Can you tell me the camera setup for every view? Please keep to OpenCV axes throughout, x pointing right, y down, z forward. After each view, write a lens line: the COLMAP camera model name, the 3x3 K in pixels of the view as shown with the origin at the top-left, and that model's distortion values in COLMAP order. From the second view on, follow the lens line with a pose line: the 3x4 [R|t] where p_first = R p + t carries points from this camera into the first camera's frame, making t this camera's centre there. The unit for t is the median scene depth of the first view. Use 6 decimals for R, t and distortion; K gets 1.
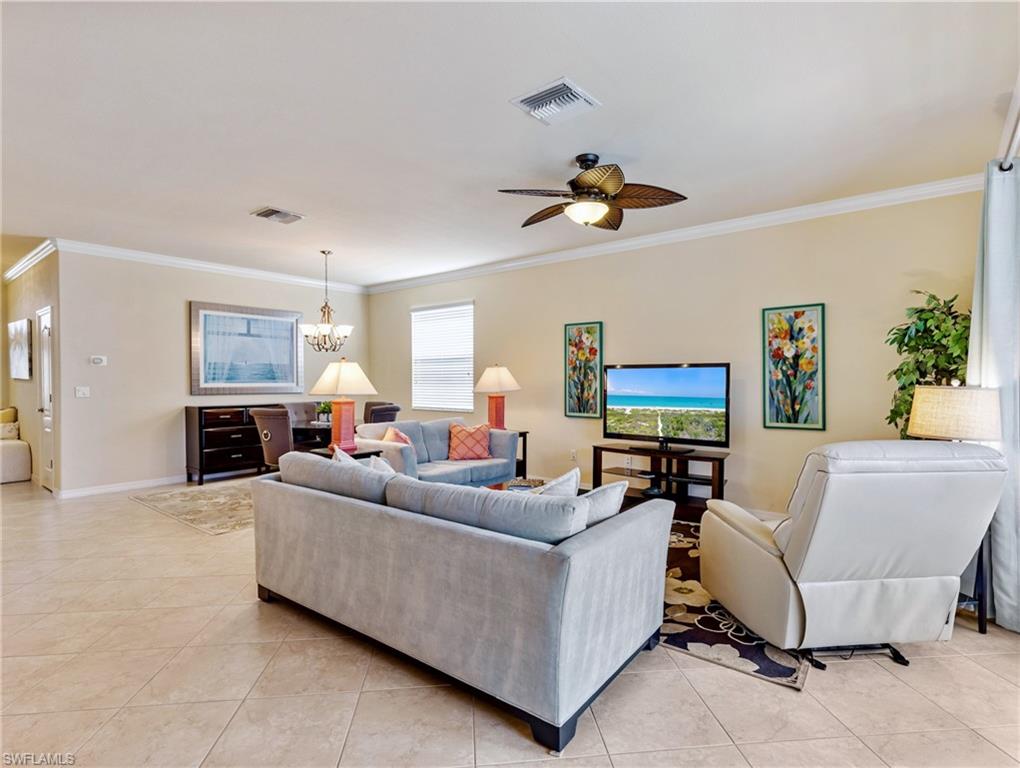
lens RADIAL K [[515.3, 0, 515.1], [0, 515.3, 386.4], [0, 0, 1]] dist [0.006283, -0.000921]
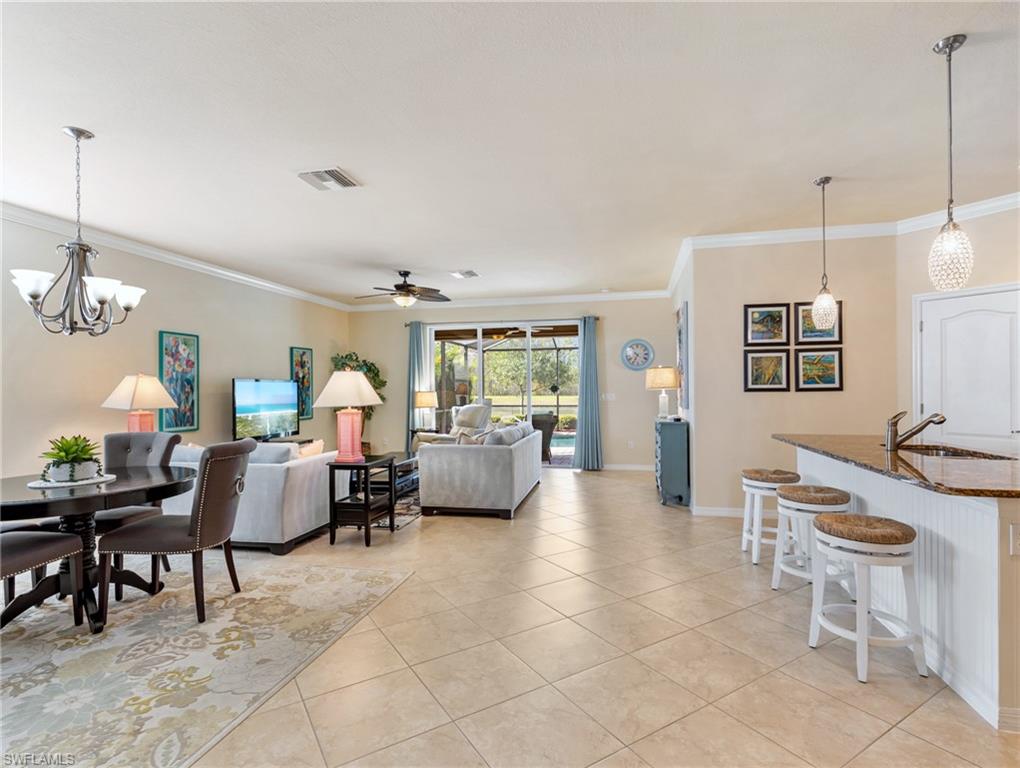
lens RADIAL K [[515.3, 0, 515.1], [0, 515.3, 386.4], [0, 0, 1]] dist [0.006283, -0.000921]
pose [[-0.443122, 0.009677, 0.896409, -1.002407], [0.024714, 0.999694, 0.001424, -0.009529], [-0.896121, 0.022785, -0.443225, 0.860555]]
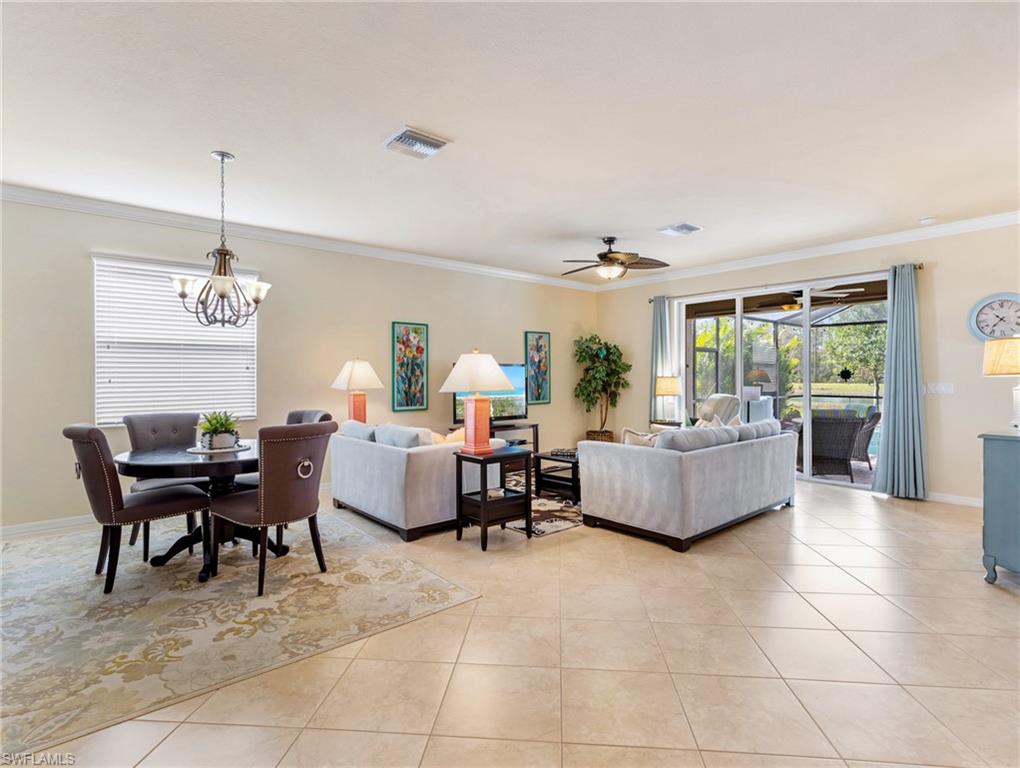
lens RADIAL K [[521.4, 0, 513.2], [0, 521.4, 375.6], [0, 0, 1]] dist [0.007741, -0.000487]
pose [[0.189211, 0.001090, 0.981936, -0.894911], [0.018775, 0.999813, -0.004728, -0.003432], [-0.981757, 0.019331, 0.189155, 0.577456]]
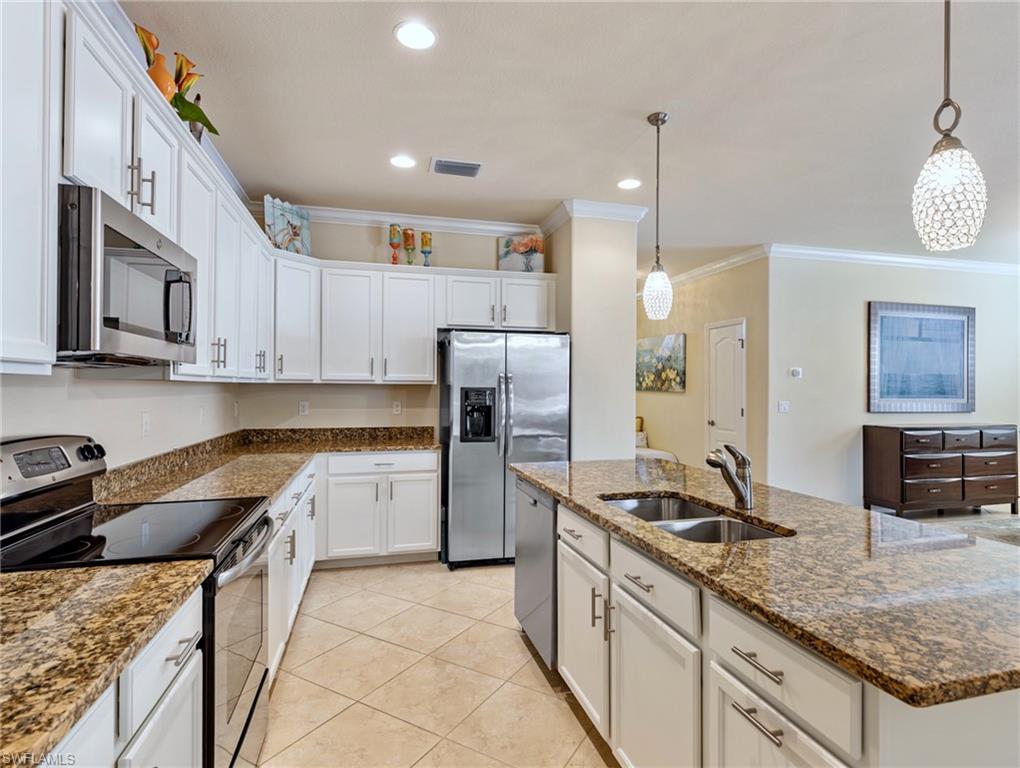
lens RADIAL K [[537.0, 0, 517.0], [0, 537.0, 385.0], [0, 0, 1]] dist [-0.003002, -0.000478]
pose [[0.806129, 0.002015, -0.591737, -0.623512], [-0.016529, 0.999681, -0.019113, -0.001694], [0.591509, 0.025189, 0.805905, -0.052128]]
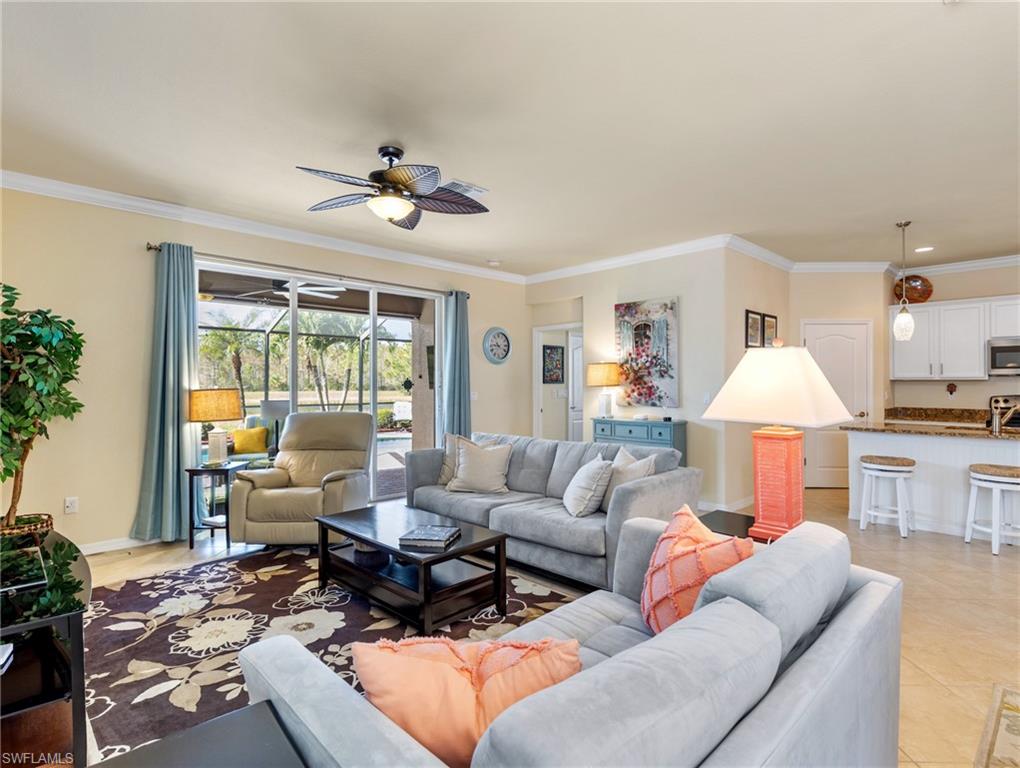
lens RADIAL K [[522.9, 0, 512.1], [0, 522.9, 379.4], [0, 0, 1]] dist [0.006214, -0.000496]
pose [[-0.991857, 0.001510, 0.127345, -0.118504], [0.002719, 0.999953, 0.009322, -0.018448], [-0.127325, 0.009593, -0.991815, 1.119925]]
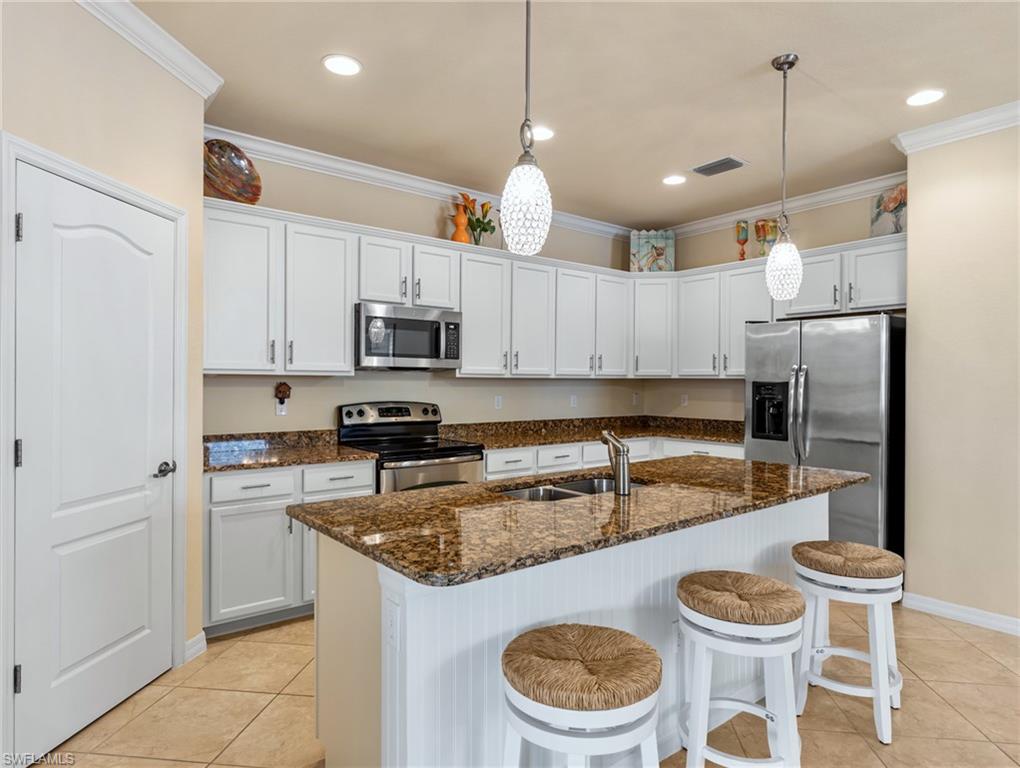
lens RADIAL K [[596.8, 0, 515.2], [0, 596.8, 384.7], [0, 0, 1]] dist [0.003059, -0.001714]
pose [[-0.219403, 0.004877, -0.975622, -0.320389], [-0.022963, 0.999685, 0.010161, -0.006982], [0.975364, 0.024632, -0.219222, 0.309456]]
